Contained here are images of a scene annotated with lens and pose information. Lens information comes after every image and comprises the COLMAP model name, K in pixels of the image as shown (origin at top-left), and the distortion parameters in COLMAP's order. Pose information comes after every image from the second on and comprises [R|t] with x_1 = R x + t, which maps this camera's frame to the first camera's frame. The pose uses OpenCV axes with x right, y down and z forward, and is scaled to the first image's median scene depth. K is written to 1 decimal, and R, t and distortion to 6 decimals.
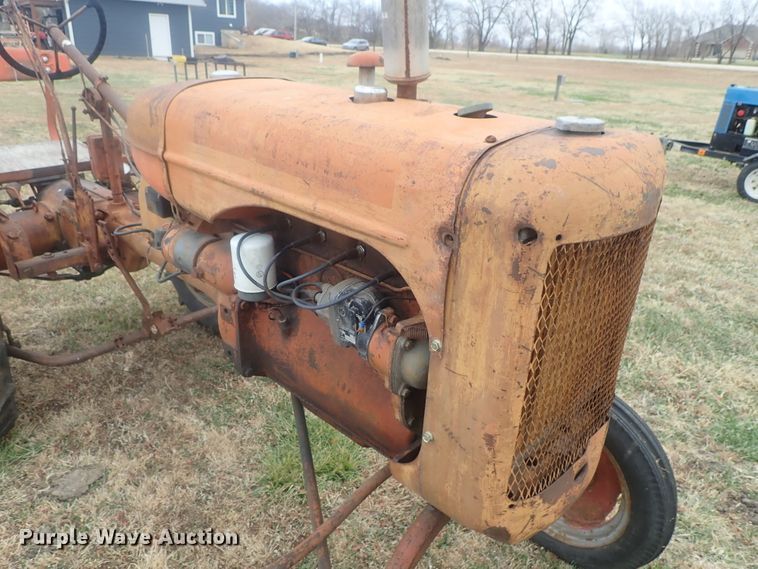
lens RADIAL K [[563.8, 0, 373.4], [0, 563.8, 285.9], [0, 0, 1]] dist [0.004935, -0.006915]
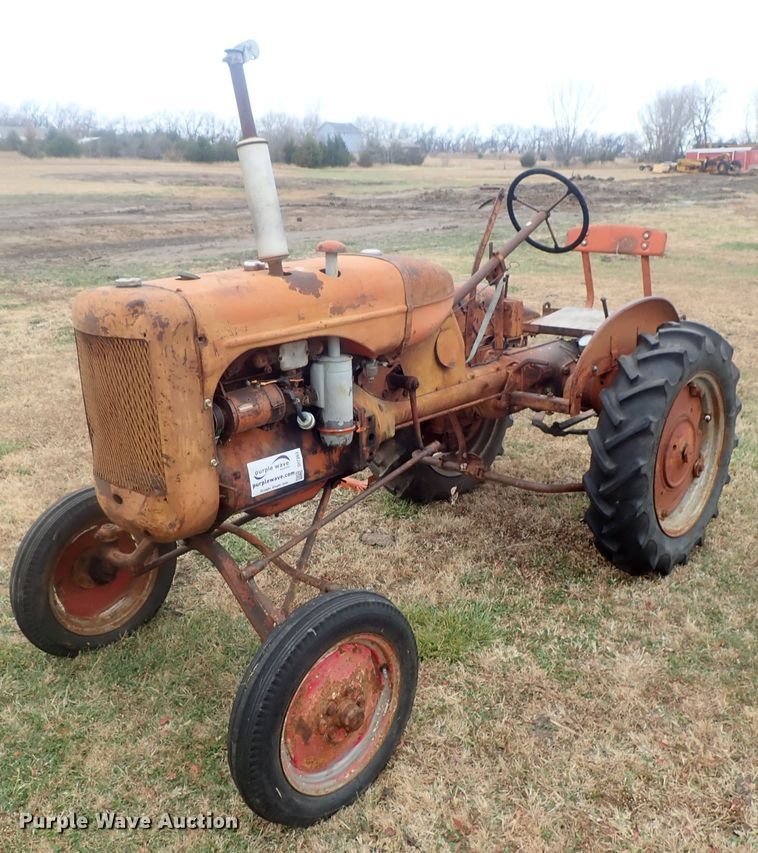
lens RADIAL K [[843.4, 0, 380.6], [0, 843.4, 429.4], [0, 0, 1]] dist [-0.007787, 0.000000]
pose [[0.028104, 0.257701, -0.965816, 1.208400], [-0.388536, 0.893041, 0.226977, -0.306122], [0.921005, 0.368875, 0.125225, 0.607402]]
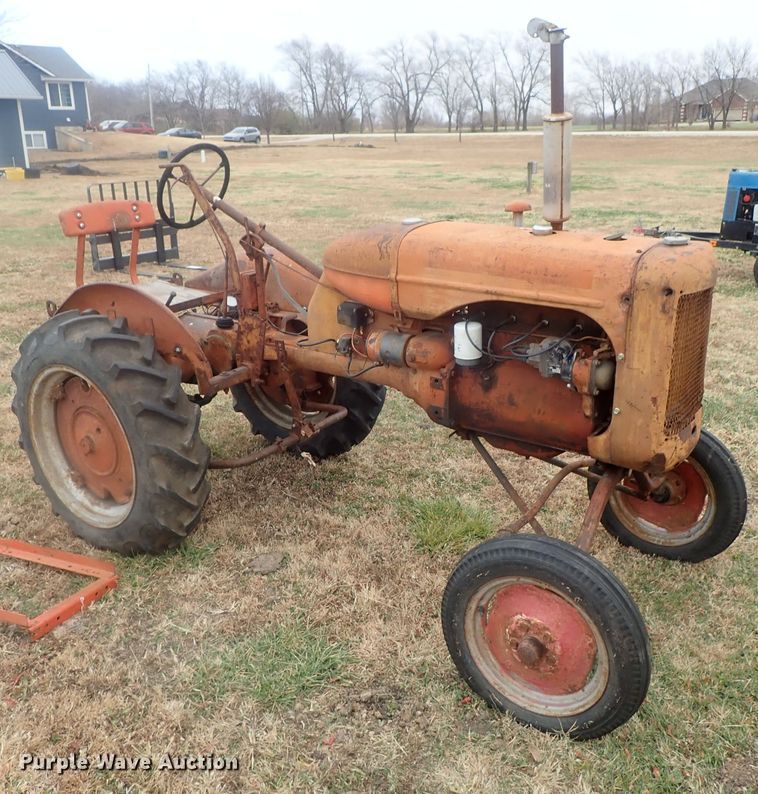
lens RADIAL K [[803.0, 0, 383.0], [0, 803.0, 396.1], [0, 0, 1]] dist [0.000363, 0.000000]
pose [[0.987134, -0.101749, 0.123343, -0.419661], [0.111255, 0.991122, -0.072791, 0.139730], [-0.114842, 0.085578, 0.989691, -0.652334]]
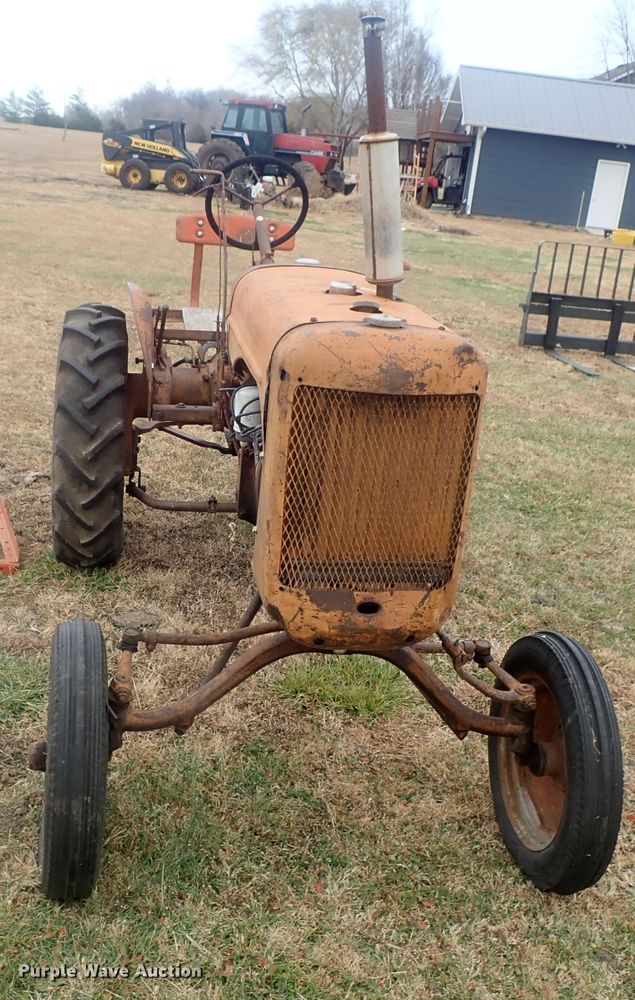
lens RADIAL K [[1047.6, 0, 272.9], [0, 1047.6, 477.6], [0, 0, 1]] dist [0.004648, 0.000000]
pose [[0.789314, 0.222310, -0.572330, 0.653668], [-0.306336, 0.950430, -0.053301, 0.115455], [0.532110, 0.217397, 0.818290, -0.448787]]
